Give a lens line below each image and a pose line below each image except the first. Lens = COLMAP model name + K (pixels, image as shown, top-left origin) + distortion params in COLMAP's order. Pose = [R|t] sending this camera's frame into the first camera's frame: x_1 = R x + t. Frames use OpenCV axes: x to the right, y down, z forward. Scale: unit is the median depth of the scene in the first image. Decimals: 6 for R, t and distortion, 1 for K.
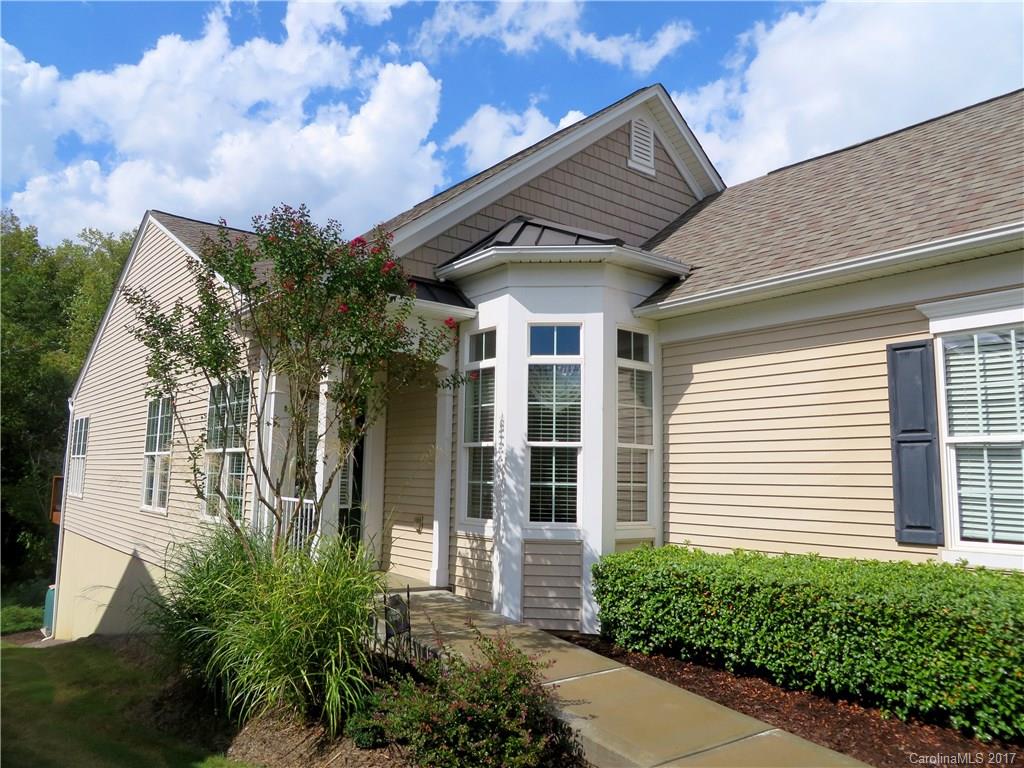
lens RADIAL K [[764.6, 0, 509.6], [0, 764.6, 381.6], [0, 0, 1]] dist [-0.017206, 0.002075]
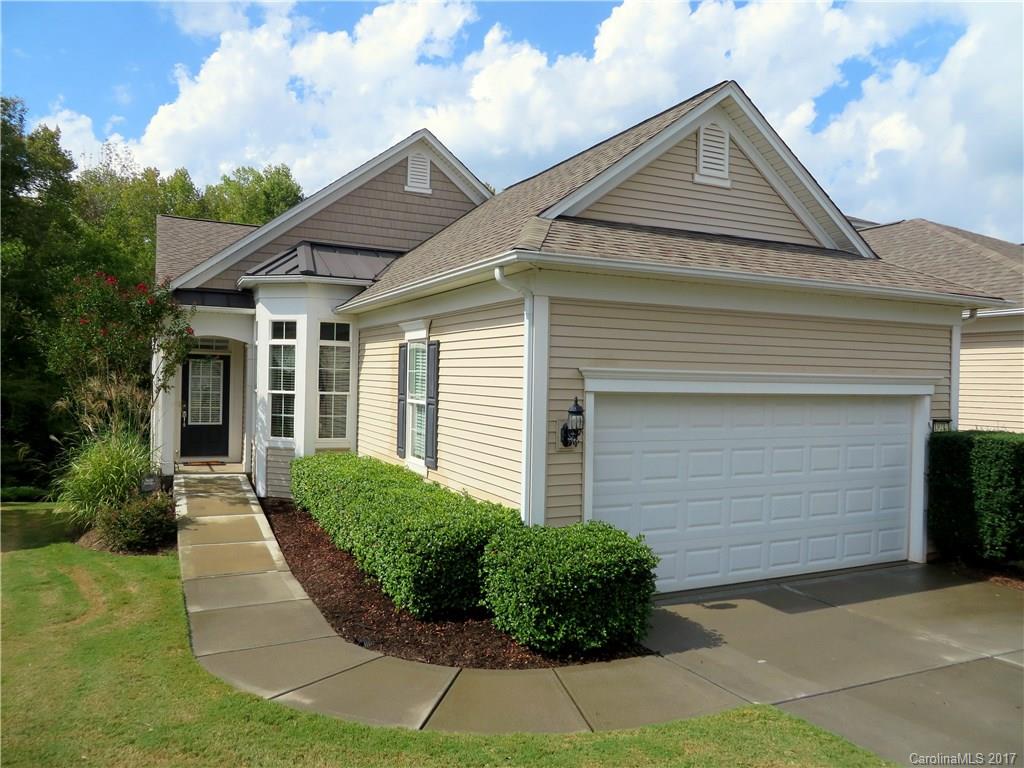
lens RADIAL K [[764.6, 0, 518.1], [0, 764.6, 384.4], [0, 0, 1]] dist [-0.017206, 0.002075]
pose [[0.979093, 0.007381, -0.203277, 0.916031], [0.019396, 0.991400, 0.129419, -0.145020], [0.202484, -0.130656, 0.970530, -0.542785]]
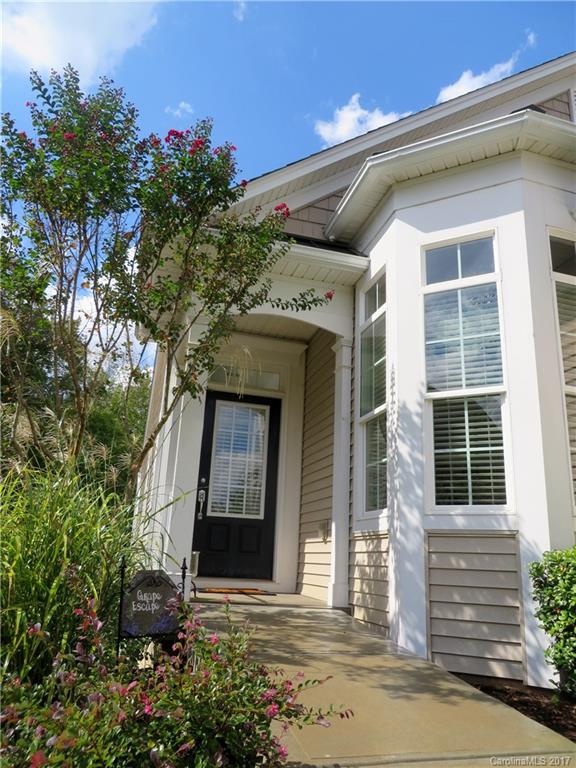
lens RADIAL K [[573.4, 0, 290.2], [0, 573.4, 389.2], [0, 0, 1]] dist [-0.017206, 0.002075]
pose [[0.927301, -0.083355, -0.364916, 0.101535], [0.017946, 0.983669, -0.179089, 0.168266], [0.373885, 0.159520, 0.913654, 0.456390]]
